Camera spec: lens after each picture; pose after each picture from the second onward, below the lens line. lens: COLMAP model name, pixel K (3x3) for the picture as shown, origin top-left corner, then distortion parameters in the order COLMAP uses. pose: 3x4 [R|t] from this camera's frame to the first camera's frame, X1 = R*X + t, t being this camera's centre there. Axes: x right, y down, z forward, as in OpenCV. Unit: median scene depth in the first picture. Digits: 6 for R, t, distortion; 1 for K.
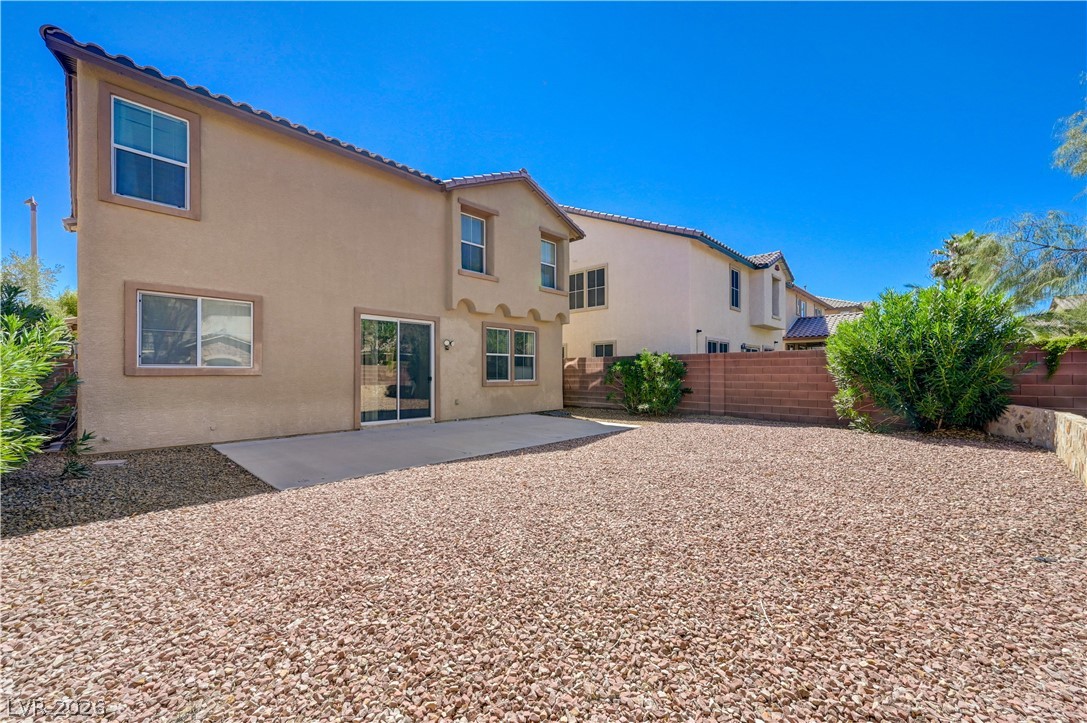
lens RADIAL K [[433.2, 0, 552.7], [0, 433.2, 371.7], [0, 0, 1]] dist [0.008211, -0.000104]
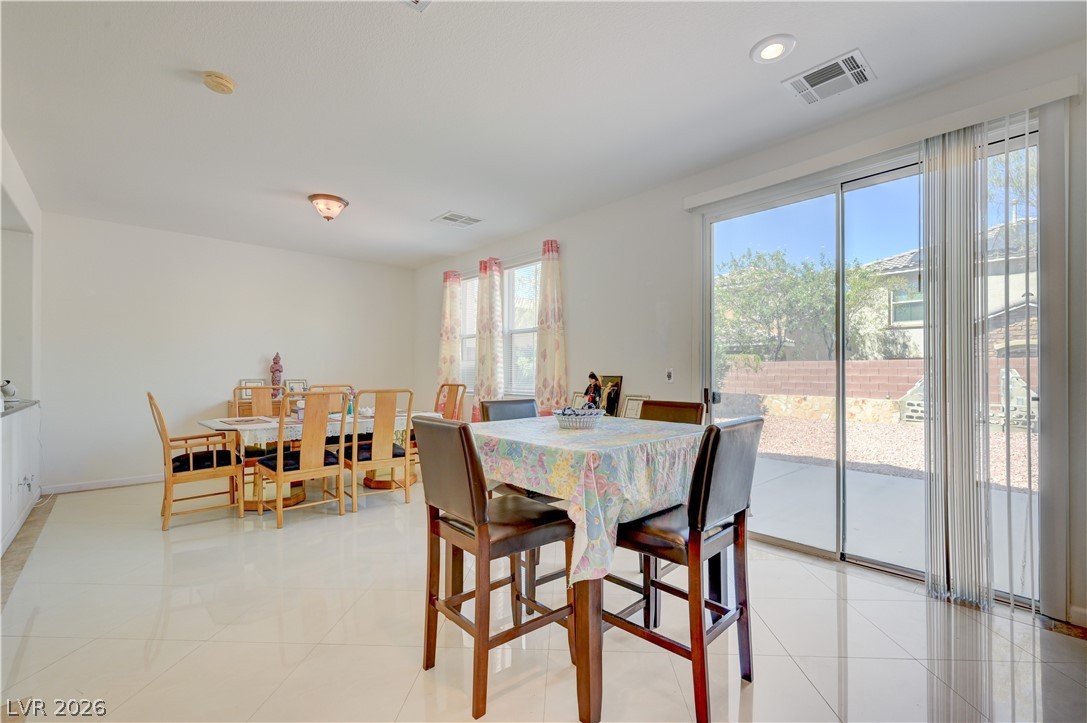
lens RADIAL K [[462.8, 0, 546.9], [0, 462.8, 368.3], [0, 0, 1]] dist [-0.002615, -0.000046]
pose [[0.074592, 0.010223, 0.997162, -0.591040], [-0.006559, 0.999931, -0.009761, 0.001688], [-0.997193, -0.005812, 0.074653, 1.064405]]
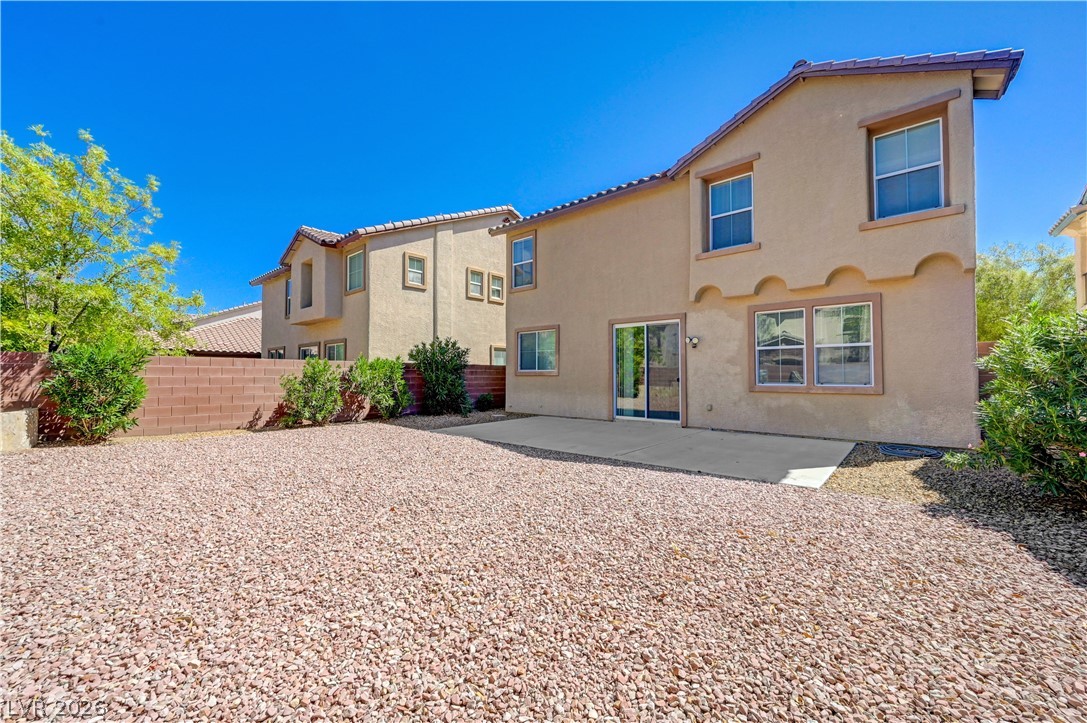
lens RADIAL K [[426.3, 0, 546.1], [0, 426.3, 365.2], [0, 0, 1]] dist [-0.001437, 0.000114]
pose [[0.027629, -0.023323, -0.999346, 0.613175], [0.003951, 0.999723, -0.023222, 0.004519], [0.999610, -0.003306, 0.027714, 0.662335]]
